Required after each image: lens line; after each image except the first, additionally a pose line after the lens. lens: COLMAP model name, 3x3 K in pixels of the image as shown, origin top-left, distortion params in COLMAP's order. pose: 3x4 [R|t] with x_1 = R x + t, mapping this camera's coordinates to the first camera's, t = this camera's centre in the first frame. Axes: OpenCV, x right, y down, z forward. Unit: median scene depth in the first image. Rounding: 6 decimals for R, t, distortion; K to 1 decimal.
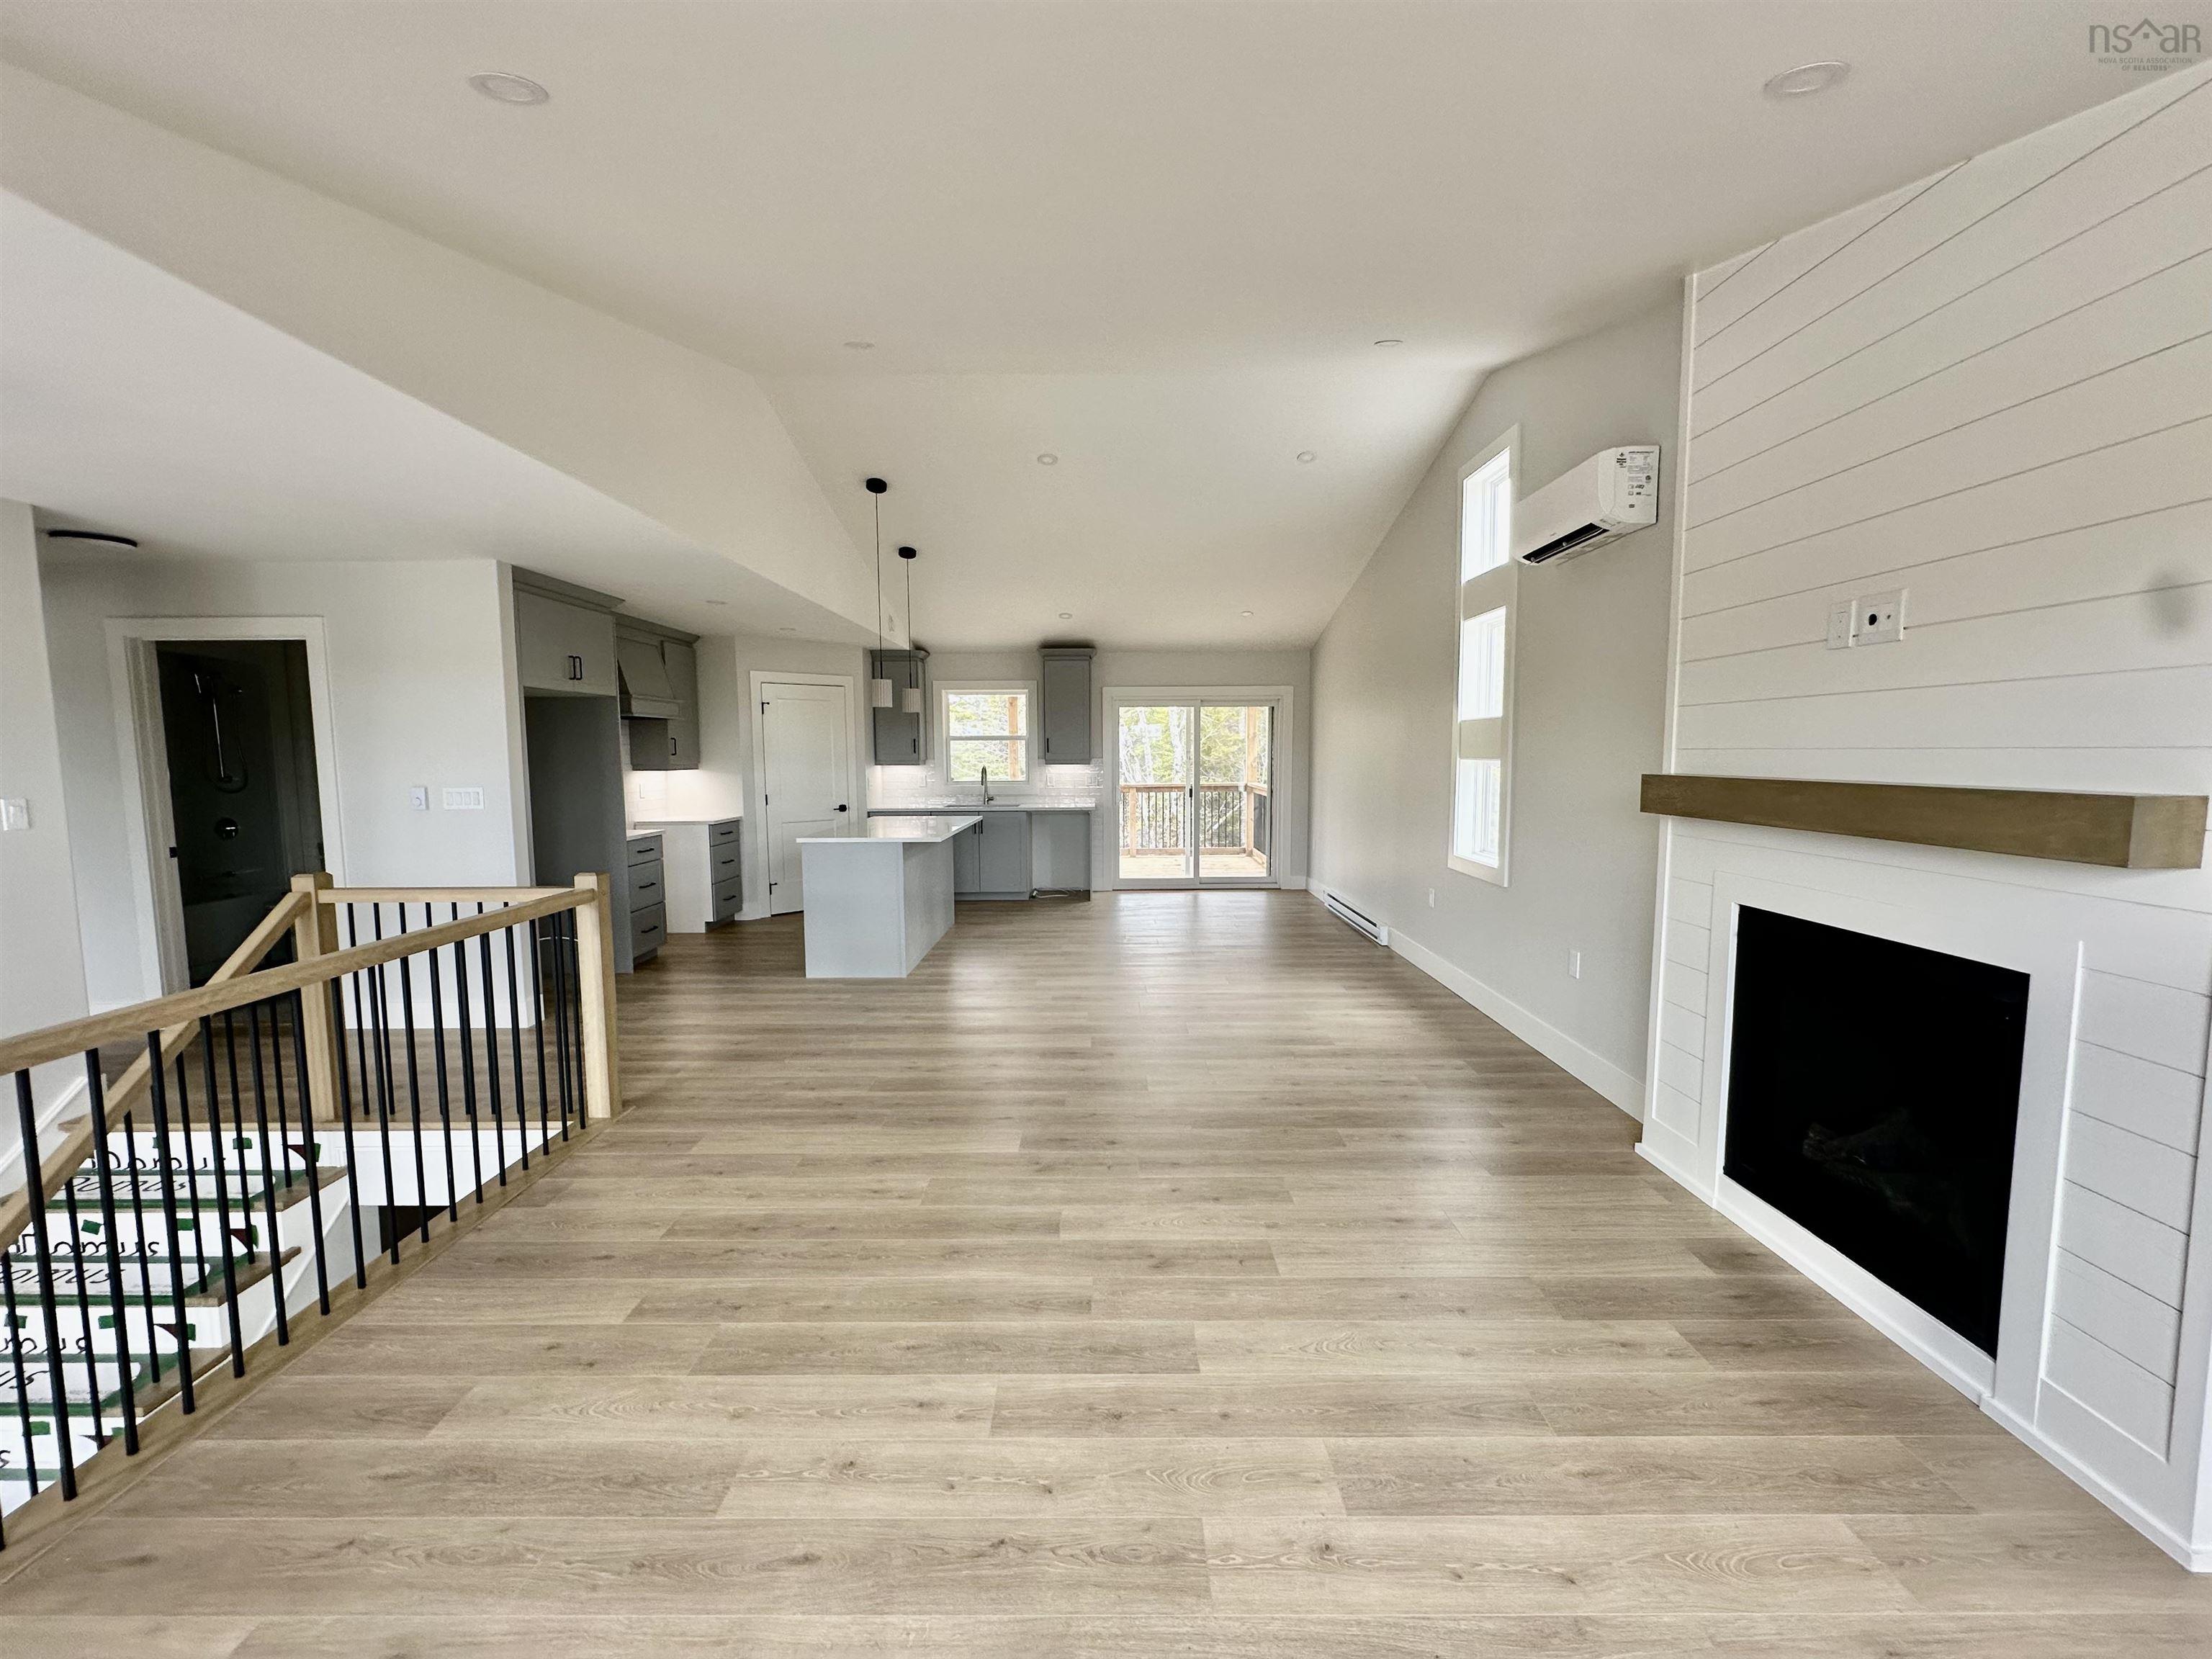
lens RADIAL K [[886.7, 0, 1118.5], [0, 886.7, 825.9], [0, 0, 1]] dist [0.001751, 0.000060]
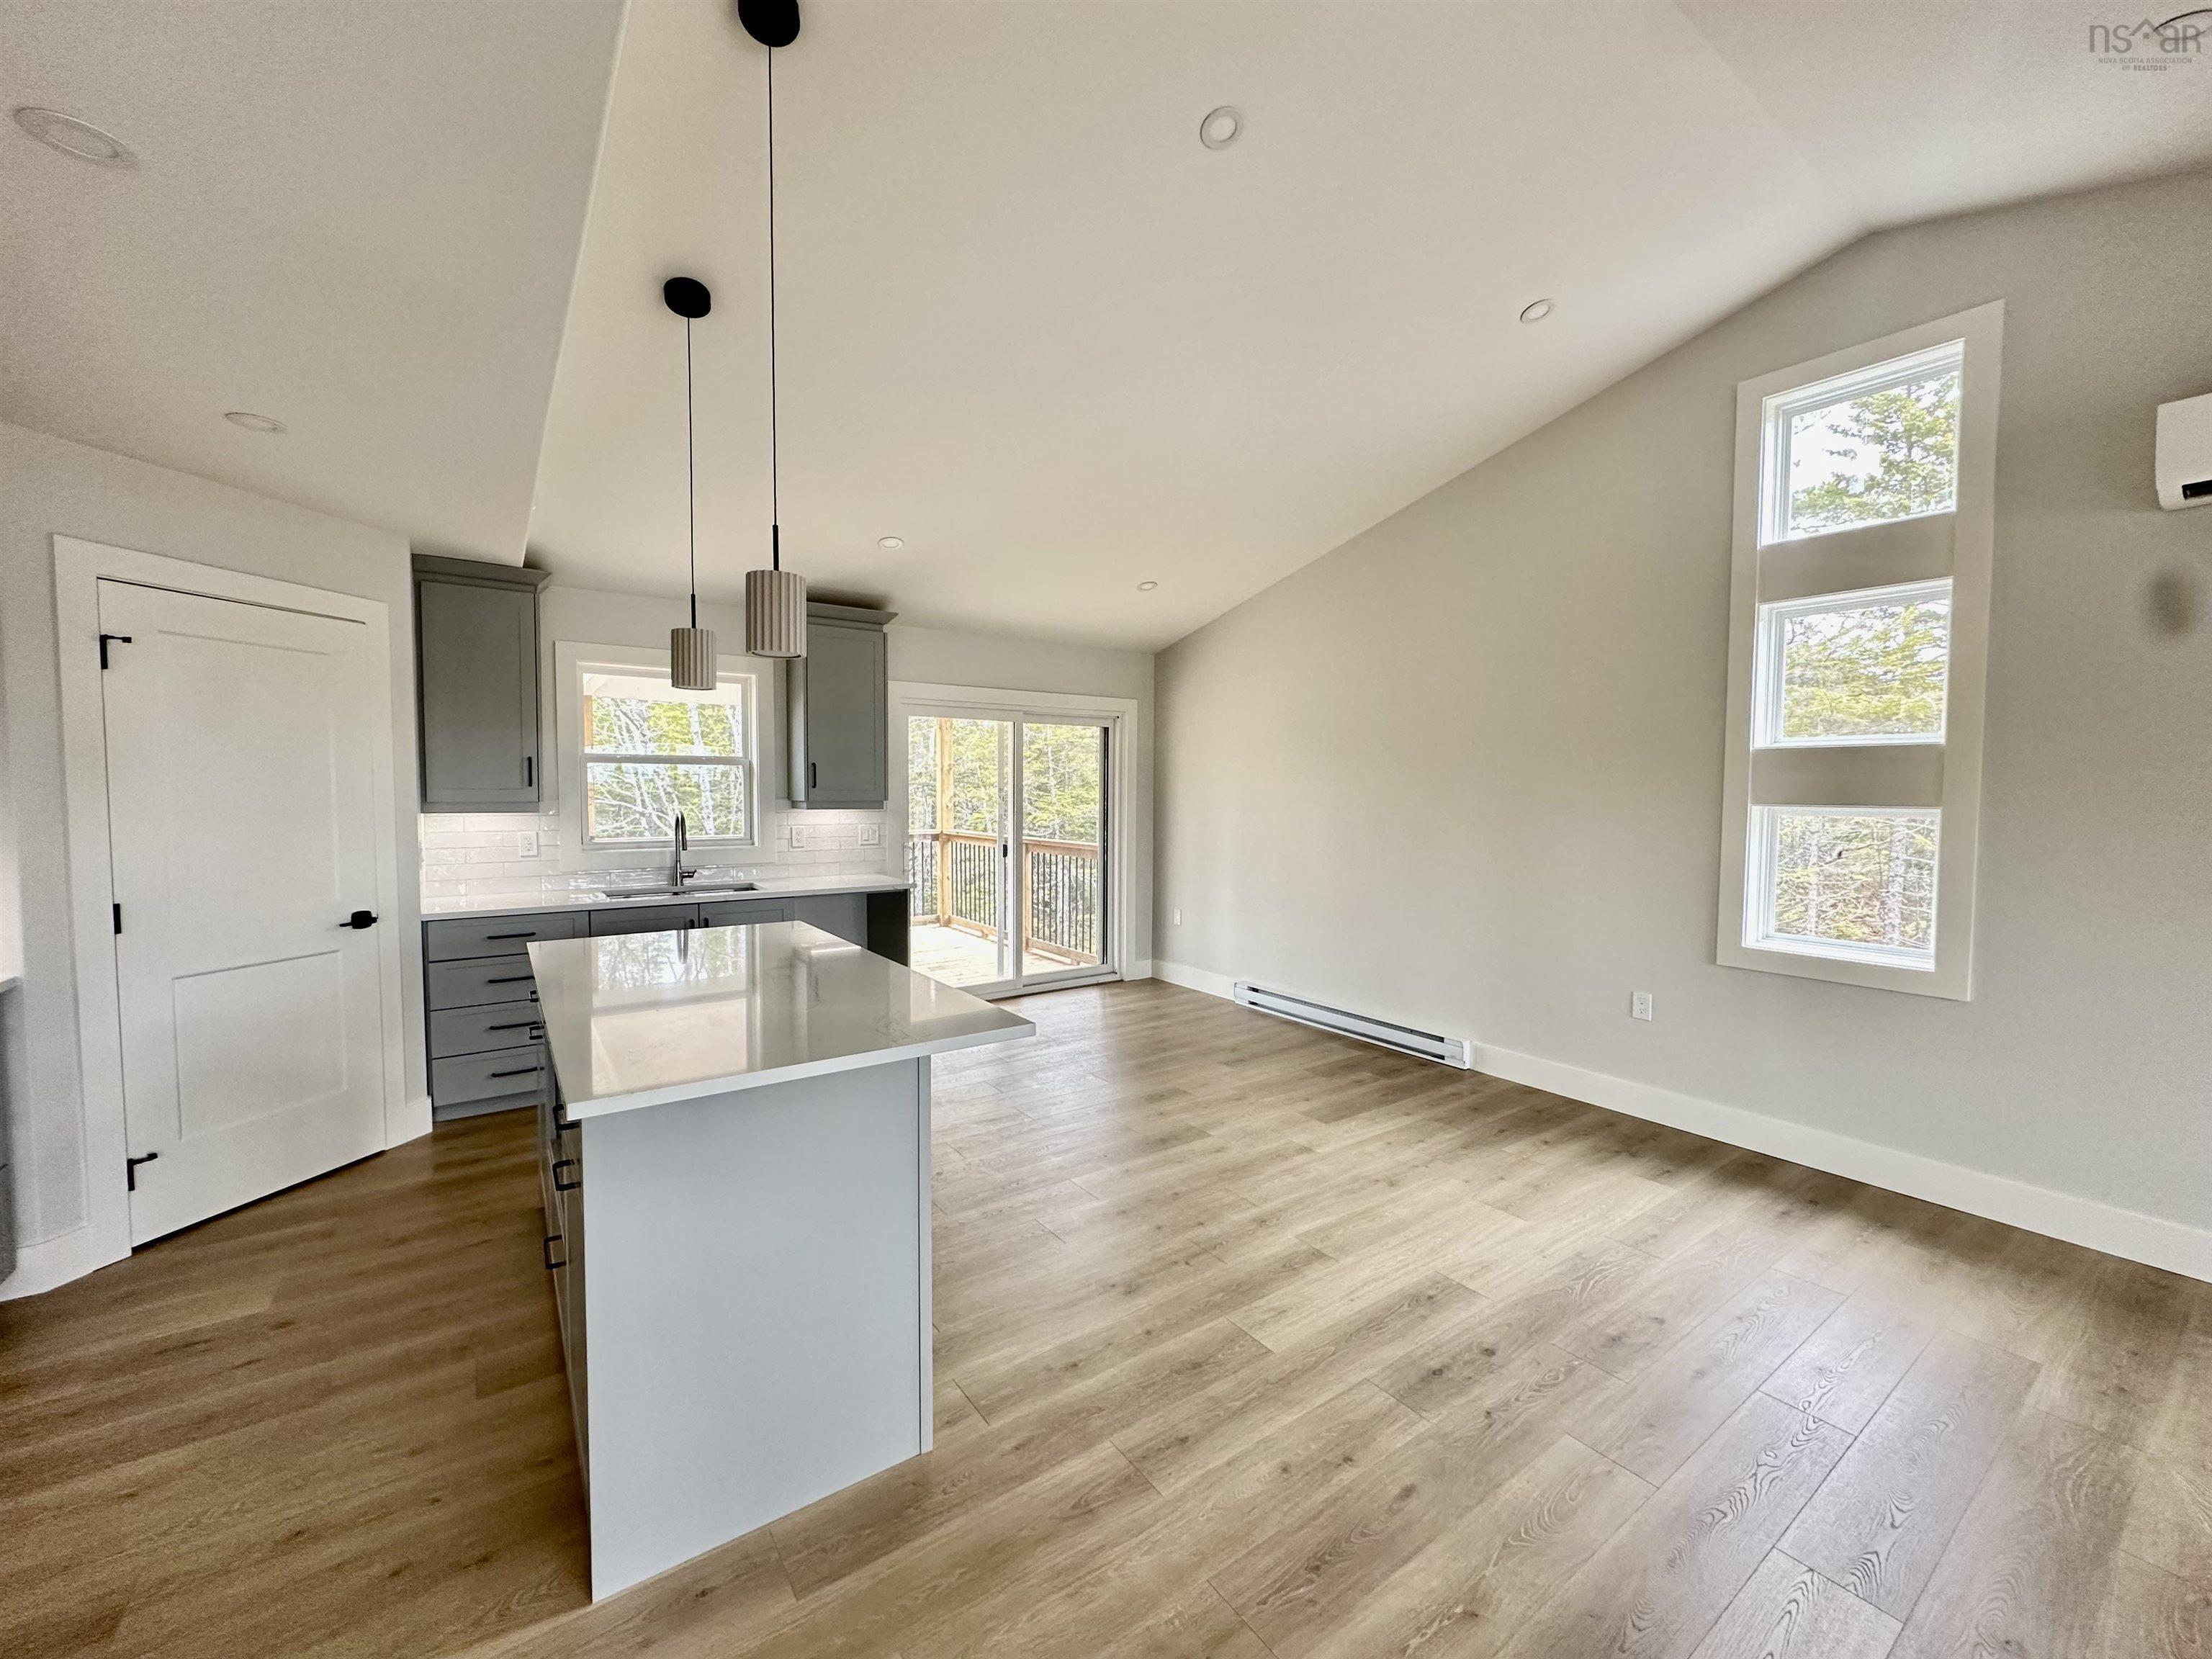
lens RADIAL K [[886.7, 0, 1103.4], [0, 886.7, 826.4], [0, 0, 1]] dist [0.001751, 0.000060]
pose [[0.814811, -0.015084, 0.579531, -0.244496], [0.037234, 0.998959, -0.026349, -0.035995], [-0.578530, 0.043048, 0.814524, 0.425516]]
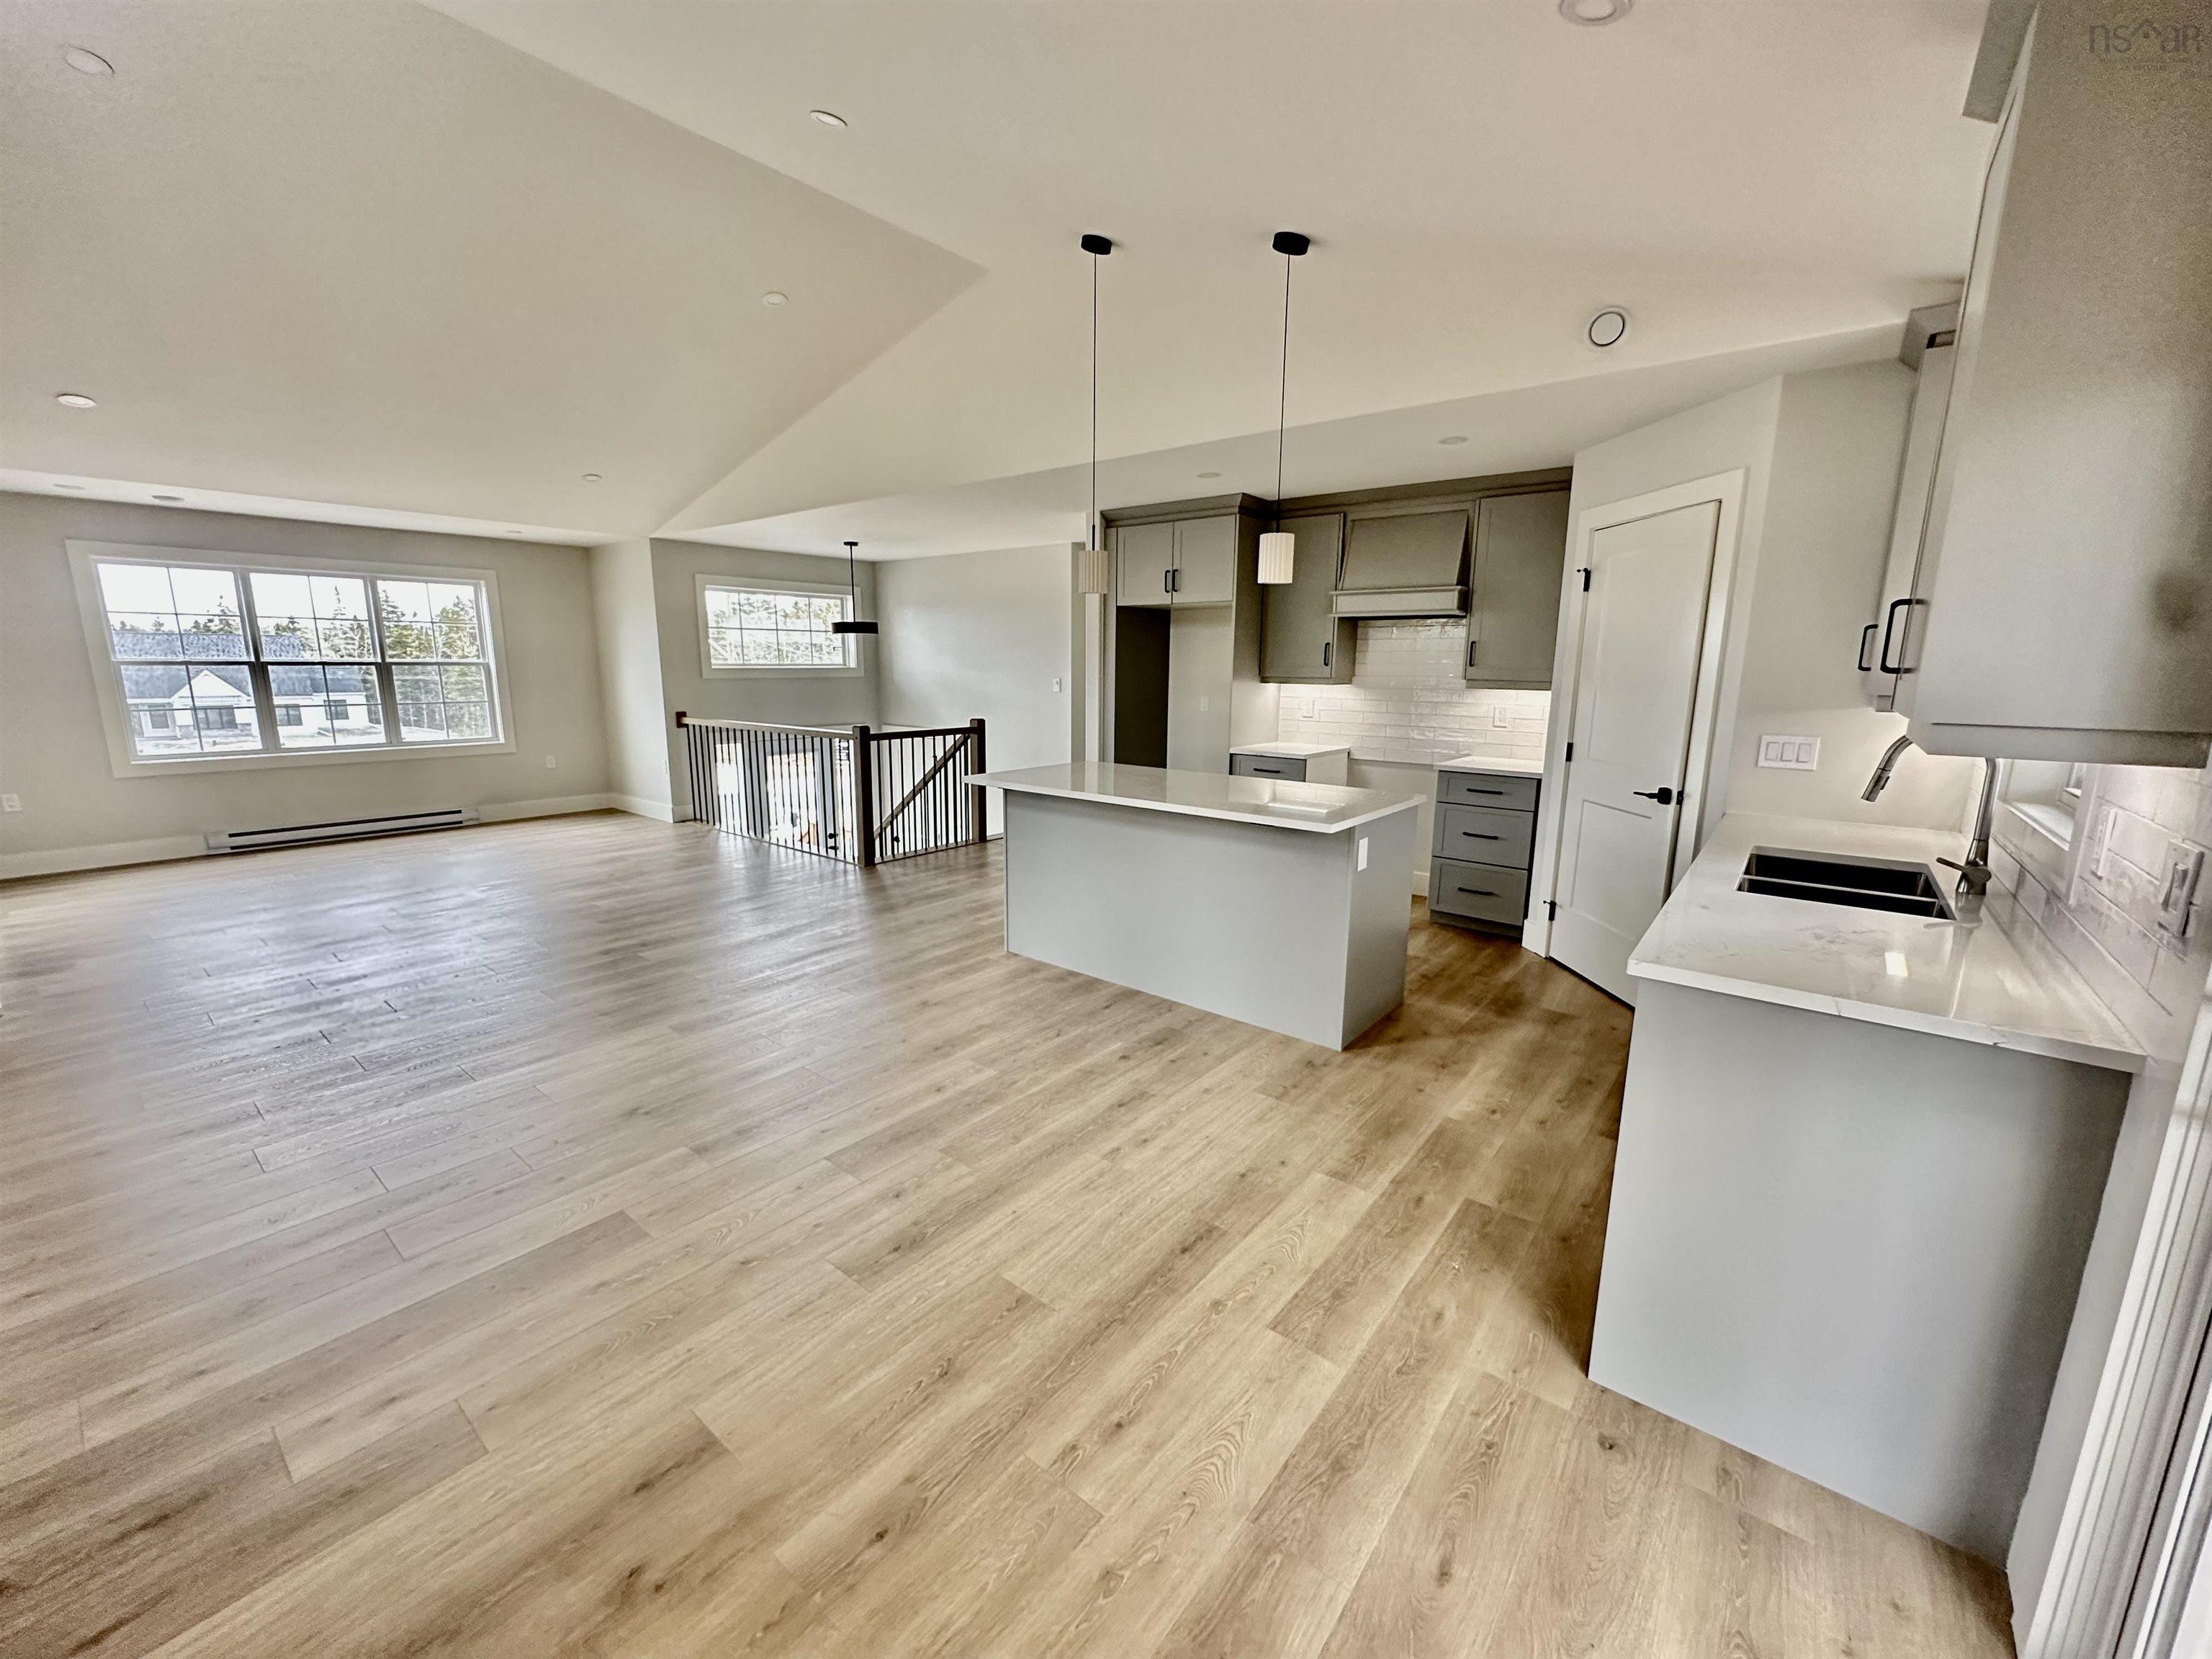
lens RADIAL K [[886.7, 0, 1109.7], [0, 886.7, 829.1], [0, 0, 1]] dist [0.001751, 0.000060]
pose [[-0.619057, 0.151788, -0.770538, 0.287732], [-0.076211, 0.964903, 0.251305, -0.097769], [0.781639, 0.214296, -0.585762, 1.088991]]
